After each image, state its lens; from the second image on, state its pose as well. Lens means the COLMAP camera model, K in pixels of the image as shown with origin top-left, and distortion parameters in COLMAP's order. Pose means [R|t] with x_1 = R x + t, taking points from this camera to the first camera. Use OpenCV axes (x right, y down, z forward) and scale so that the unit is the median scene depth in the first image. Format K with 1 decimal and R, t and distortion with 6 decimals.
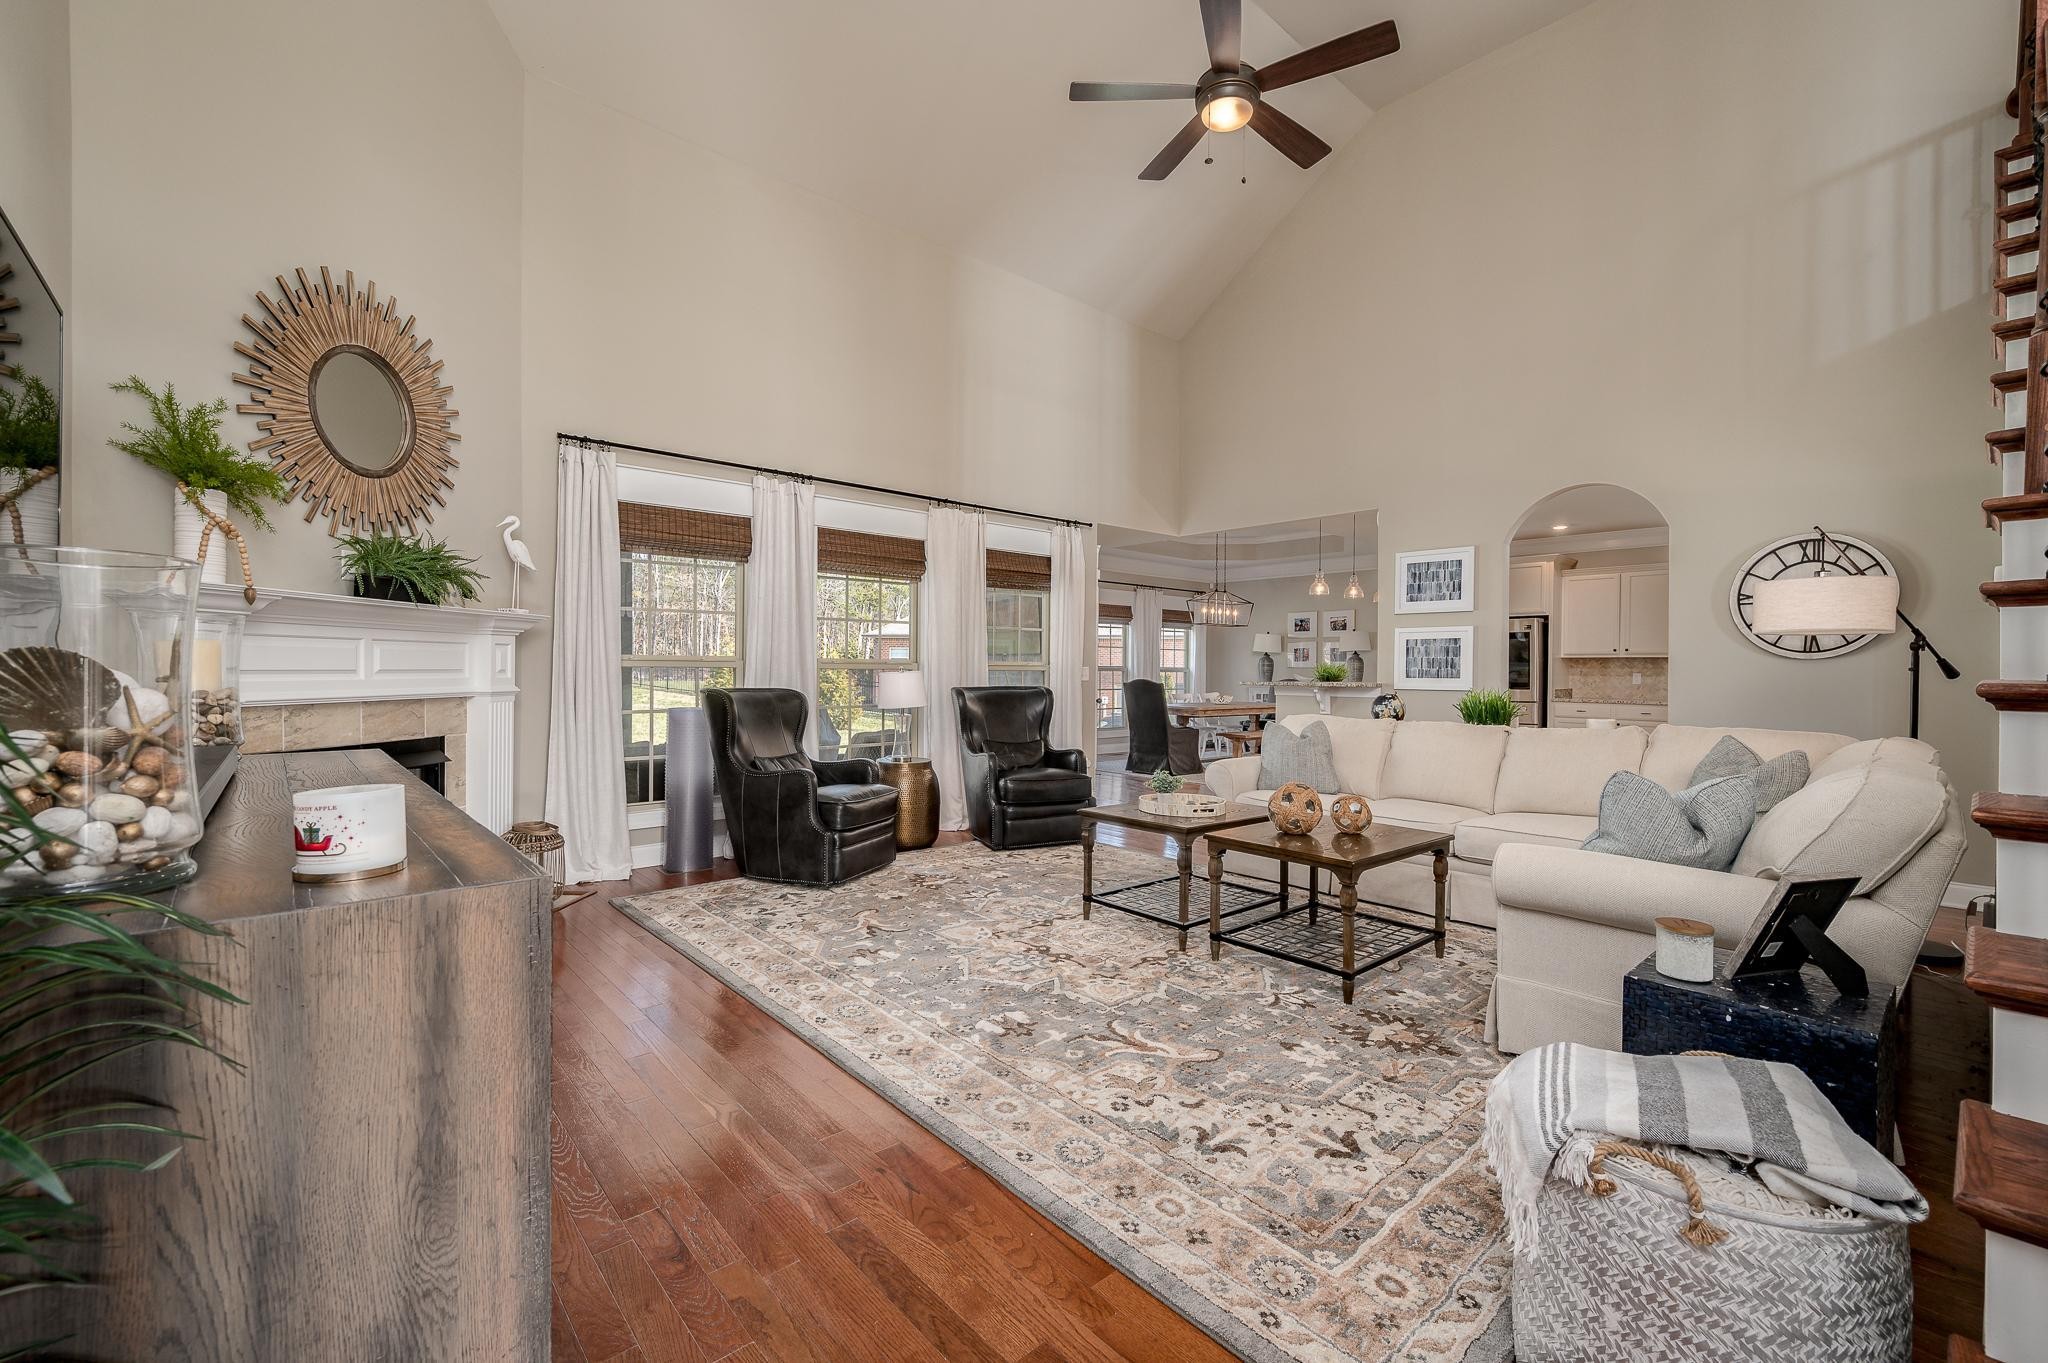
lens RADIAL K [[863.0, 0, 1026.0], [0, 863.0, 677.1], [0, 0, 1]] dist [0.003279, -0.000305]
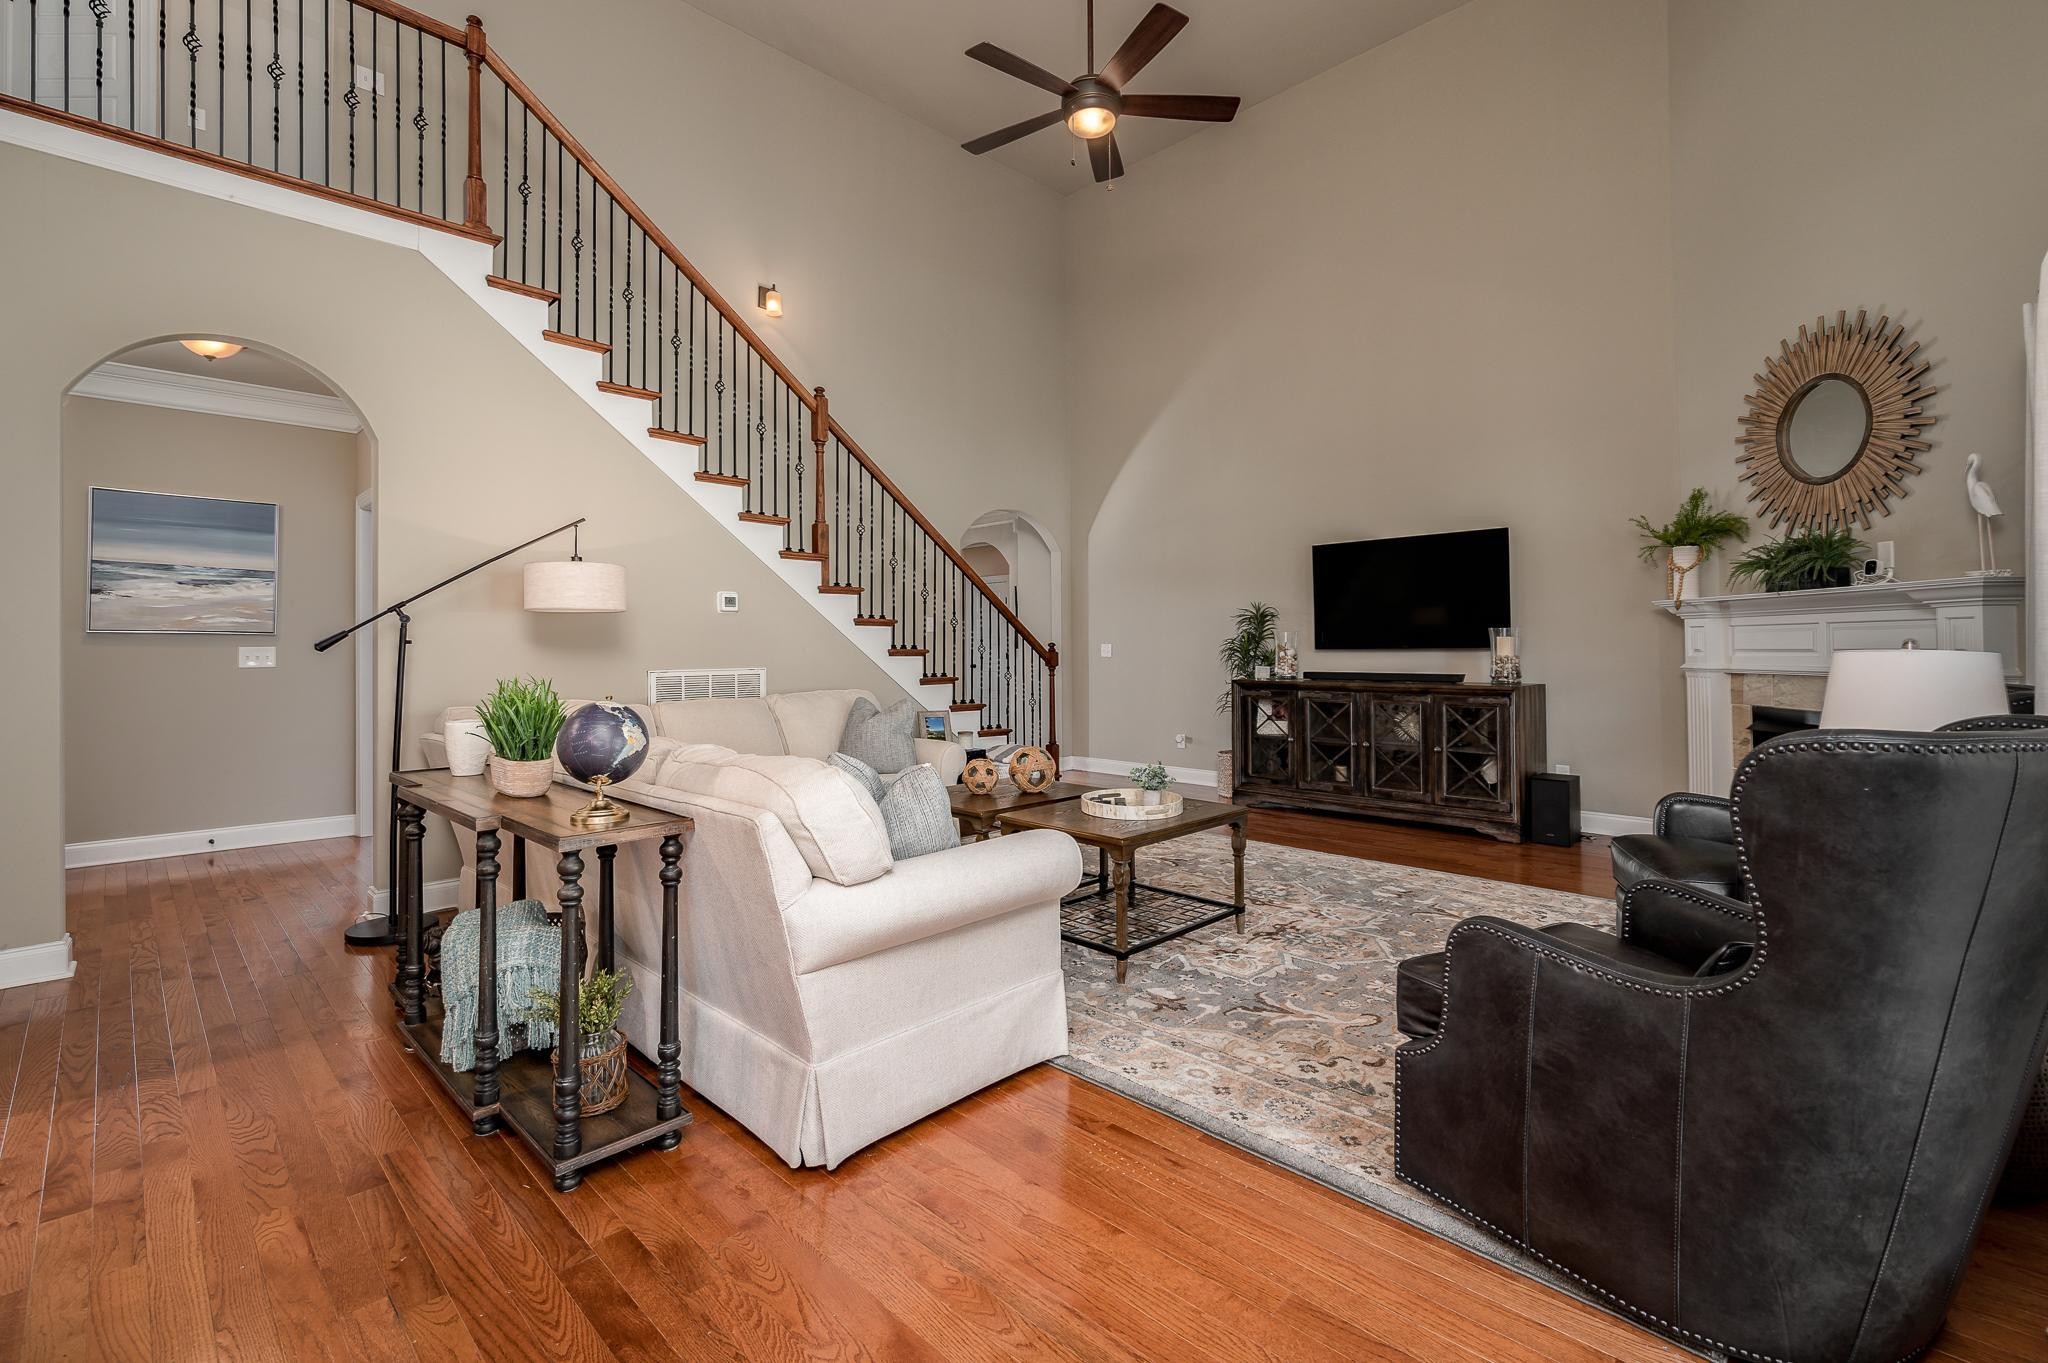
lens RADIAL K [[919.0, 0, 999.3], [0, 919.0, 642.3], [0, 0, 1]] dist [-0.002063, 0.000698]
pose [[-0.998724, -0.004381, -0.050318, 0.404434], [-0.004321, 0.999990, -0.001301, -0.010249], [0.050324, -0.001082, -0.998732, 2.129973]]
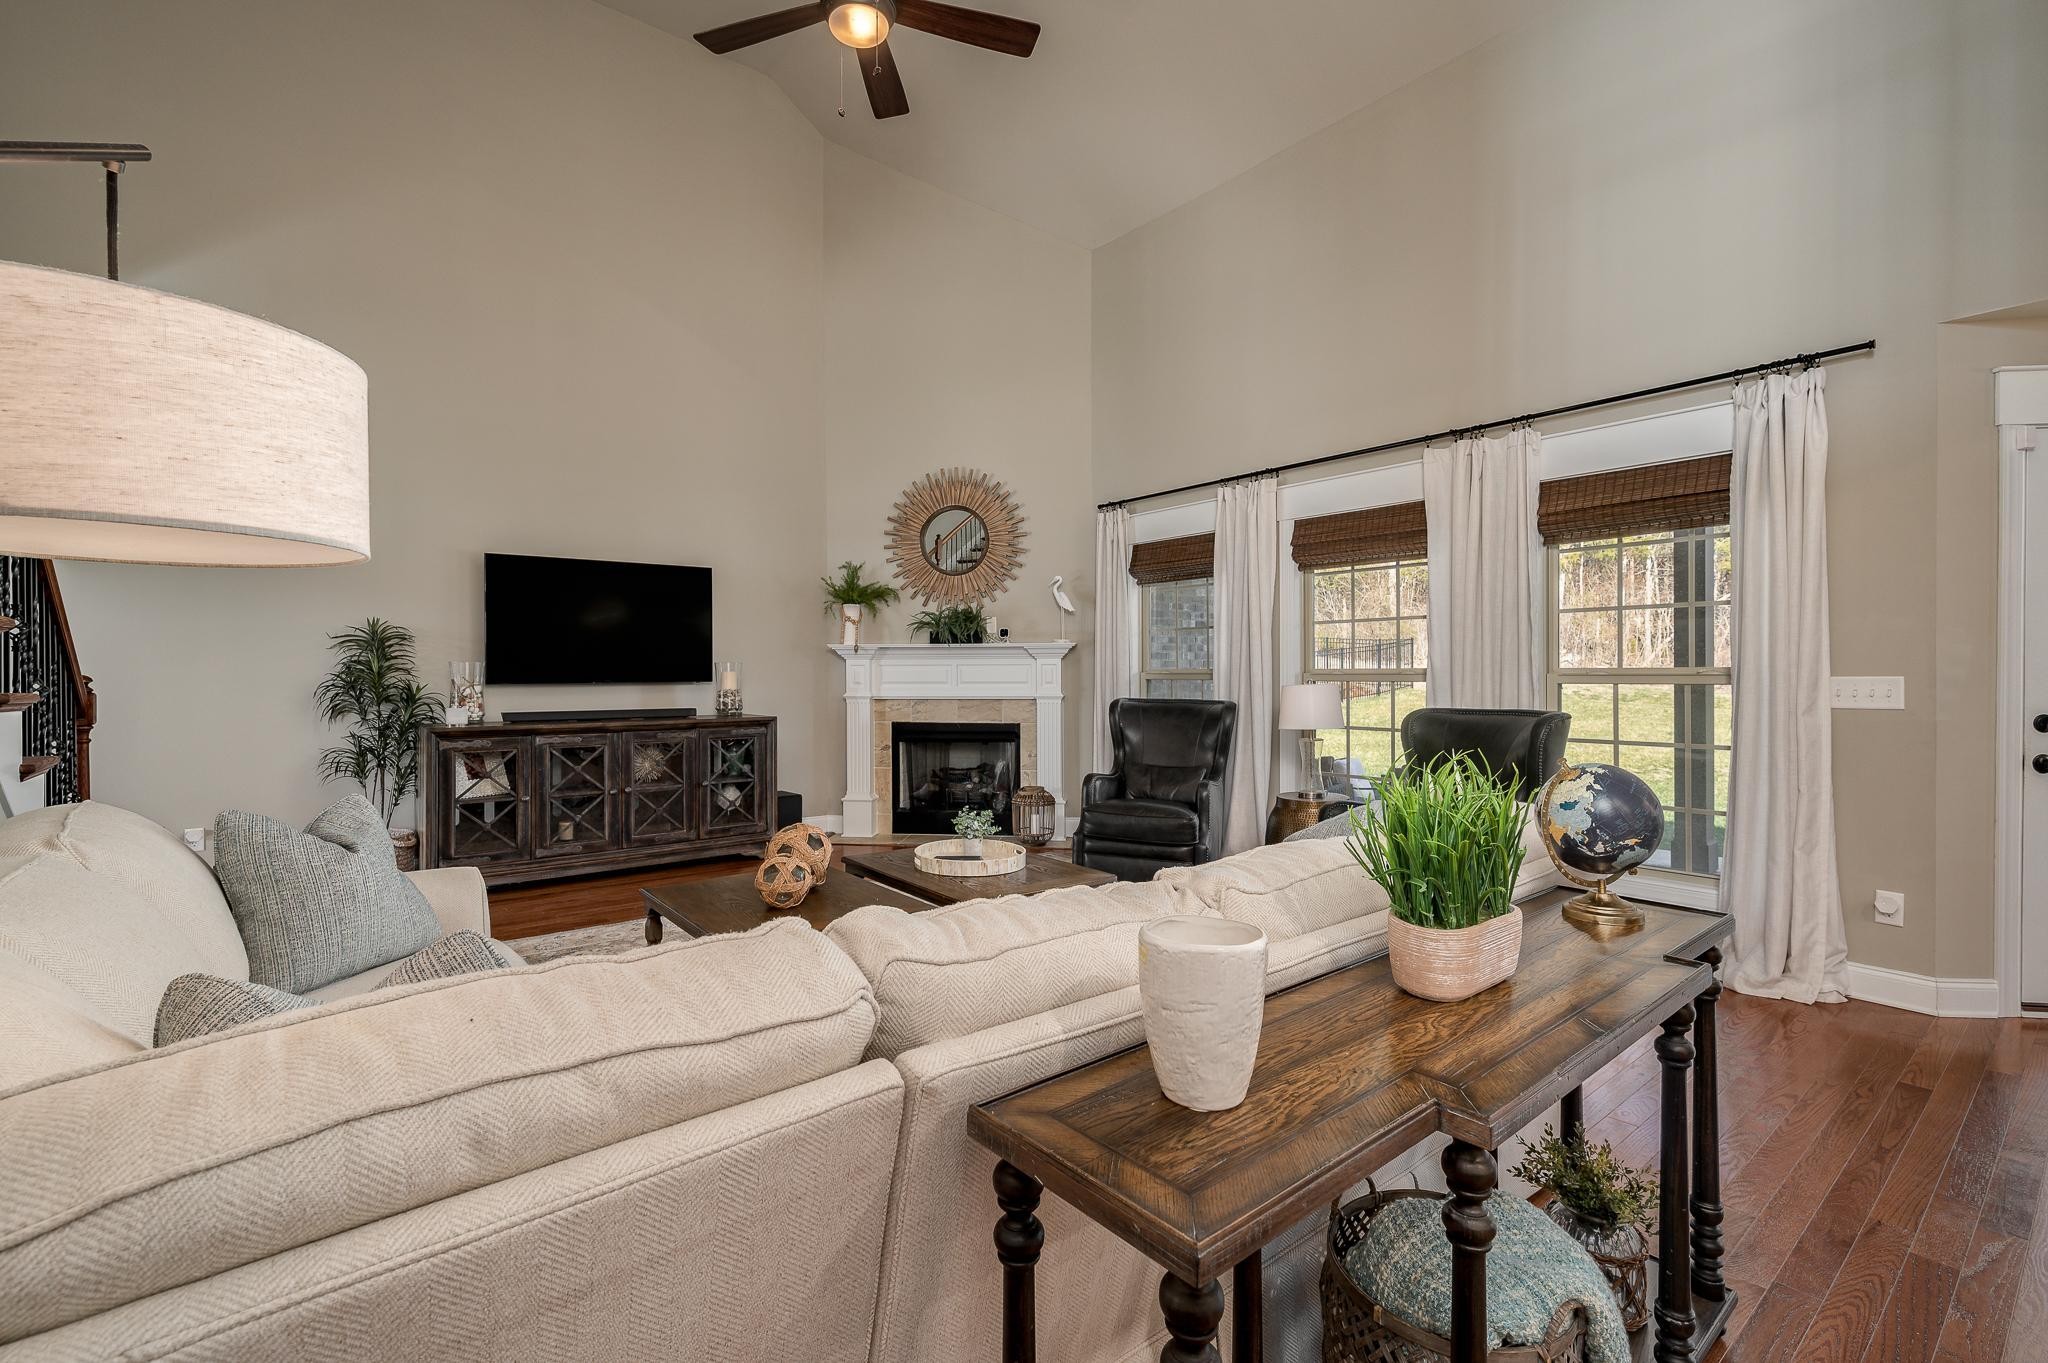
lens RADIAL K [[919.0, 0, 1020.1], [0, 919.0, 674.2], [0, 0, 1]] dist [-0.002063, 0.000698]
pose [[-0.054793, -0.004973, -0.998485, 1.128603], [-0.005094, 0.999976, -0.004701, -0.015264], [0.998485, 0.004829, -0.054817, 1.211438]]
